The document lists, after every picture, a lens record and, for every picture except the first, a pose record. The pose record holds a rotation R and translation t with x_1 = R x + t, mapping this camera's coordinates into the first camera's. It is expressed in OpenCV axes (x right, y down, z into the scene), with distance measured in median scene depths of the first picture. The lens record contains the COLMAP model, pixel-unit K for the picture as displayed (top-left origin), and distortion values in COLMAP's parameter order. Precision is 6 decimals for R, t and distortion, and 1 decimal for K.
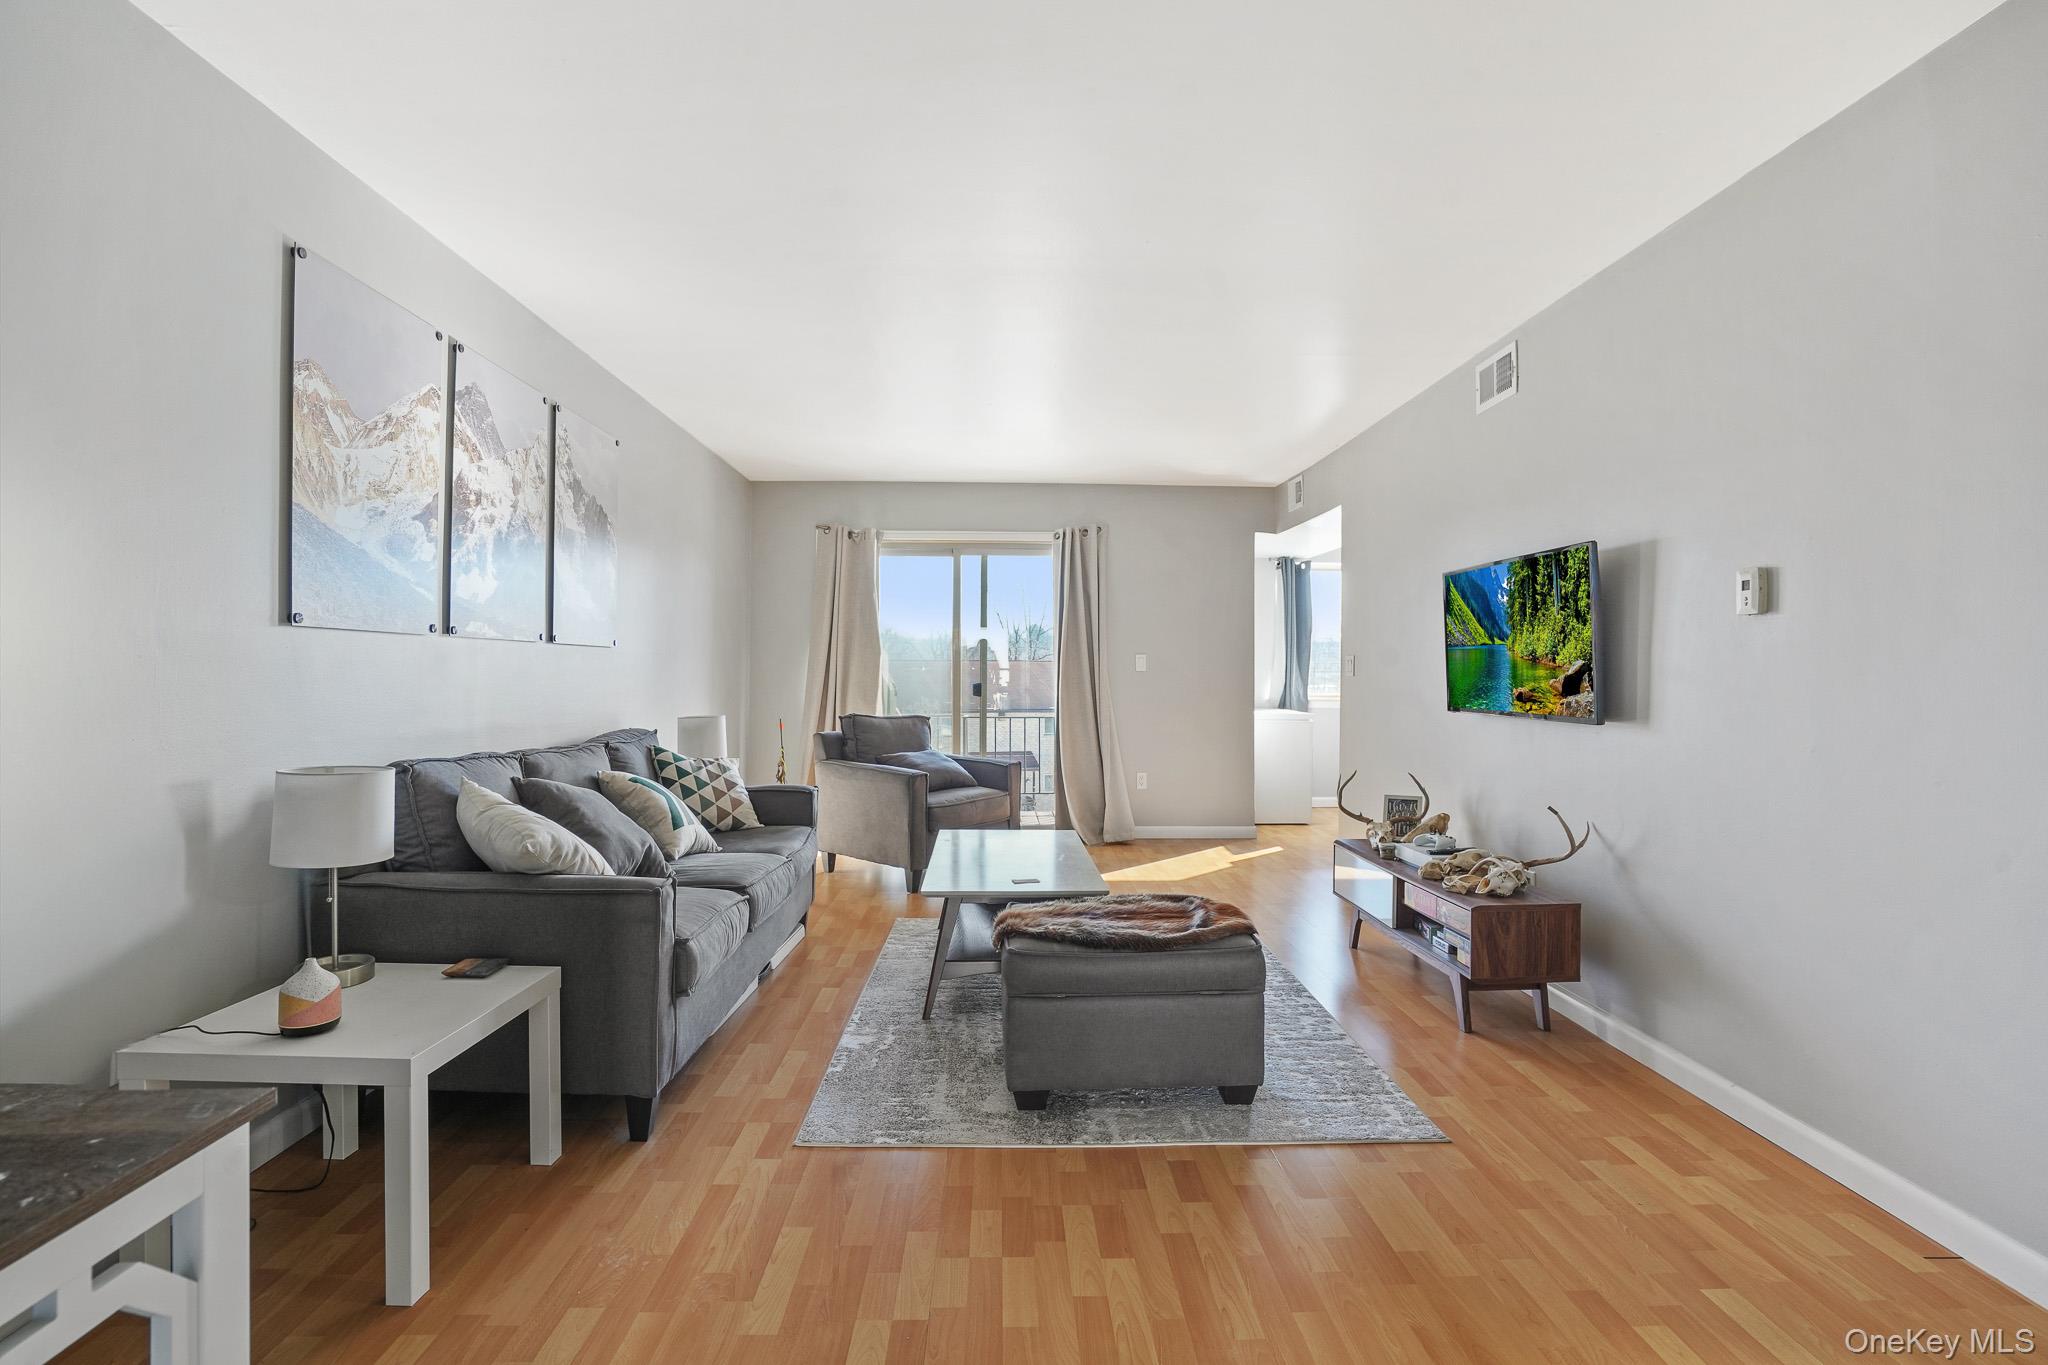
lens RADIAL K [[943.8, 0, 1037.3], [0, 943.8, 667.1], [0, 0, 1]] dist [-0.031027, 0.013618]
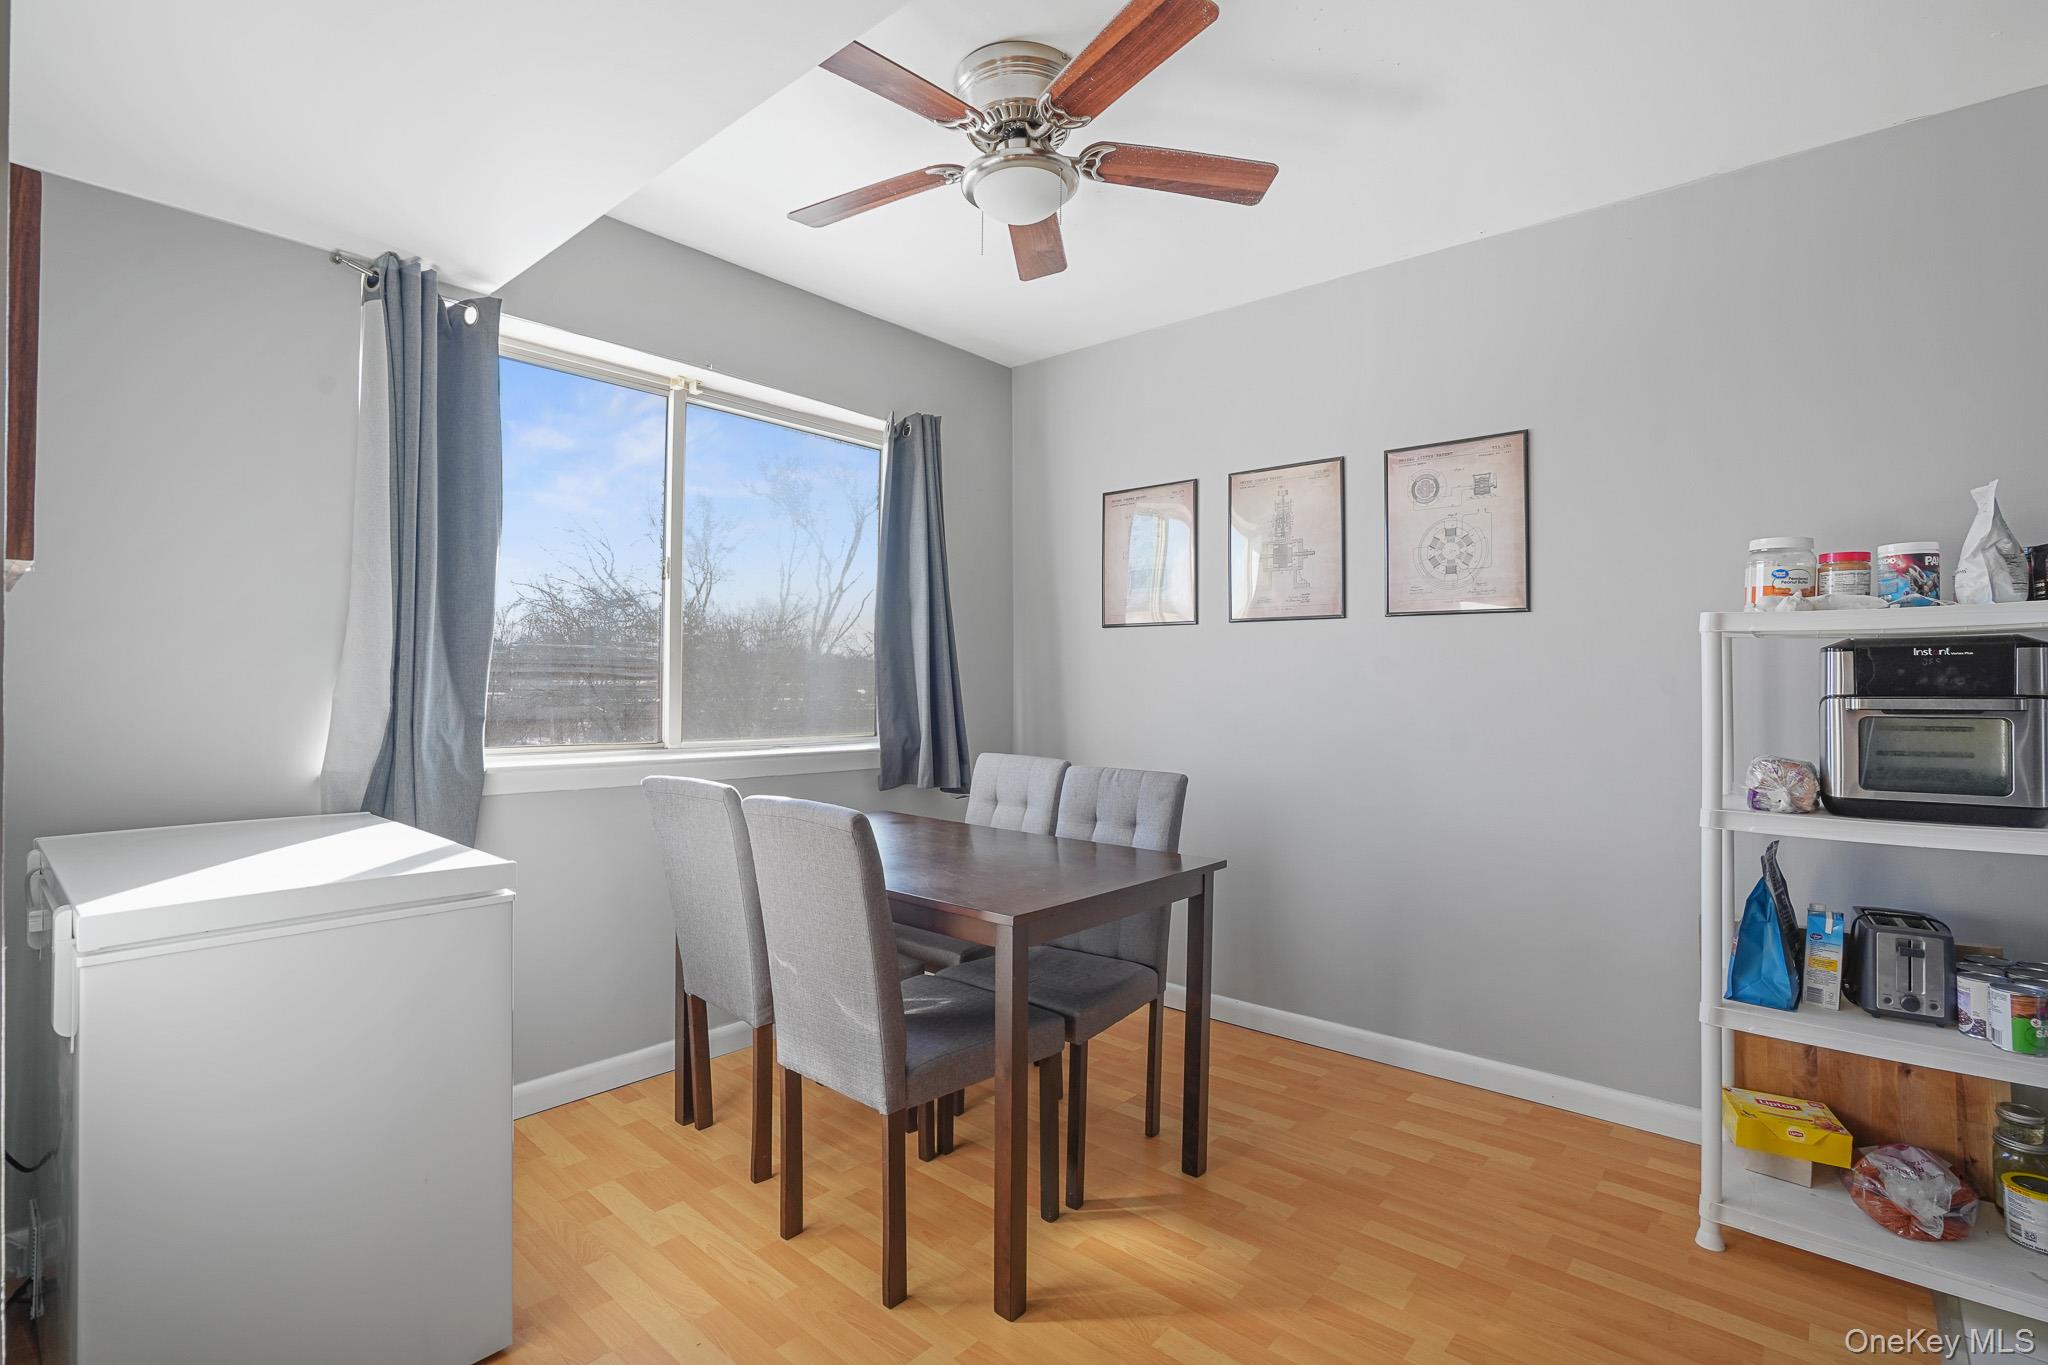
lens RADIAL K [[943.8, 0, 1022.4], [0, 943.8, 679.7], [0, 0, 1]] dist [-0.031027, 0.013618]
pose [[0.700803, 0.008593, 0.713303, 0.463436], [-0.009333, 0.999952, -0.002877, 0.012746], [-0.713294, -0.004641, 0.700850, 1.588208]]
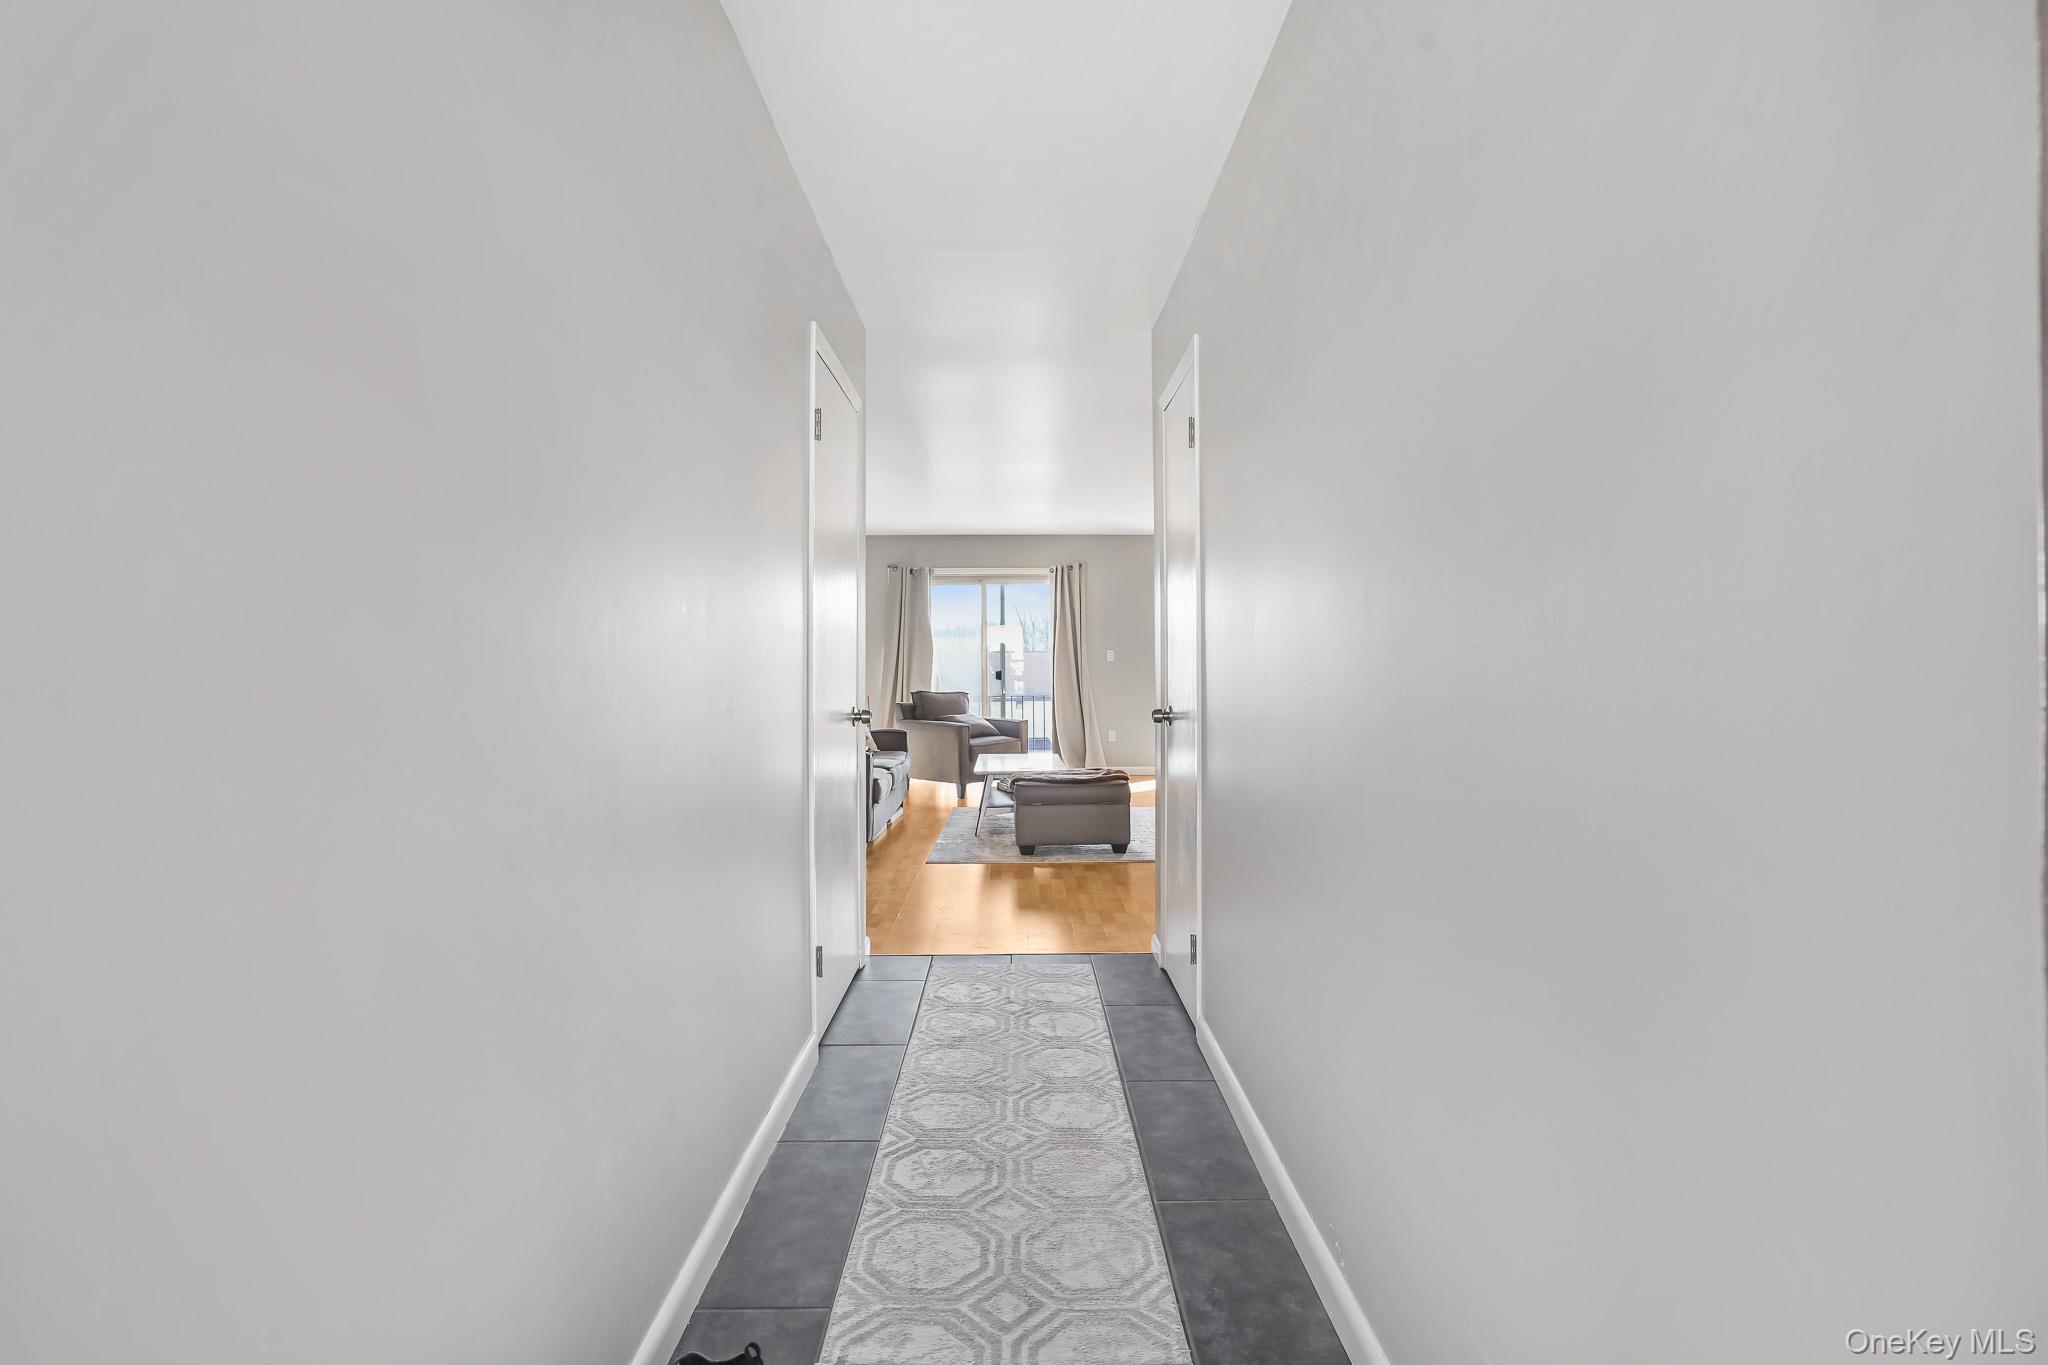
lens RADIAL K [[943.8, 0, 1042.2], [0, 943.8, 676.1], [0, 0, 1]] dist [-0.031027, 0.013618]
pose [[0.999816, -0.011959, -0.014979, 0.049711], [0.012243, 0.999744, 0.019031, -0.003152], [0.014748, -0.019211, 0.999707, -0.901595]]
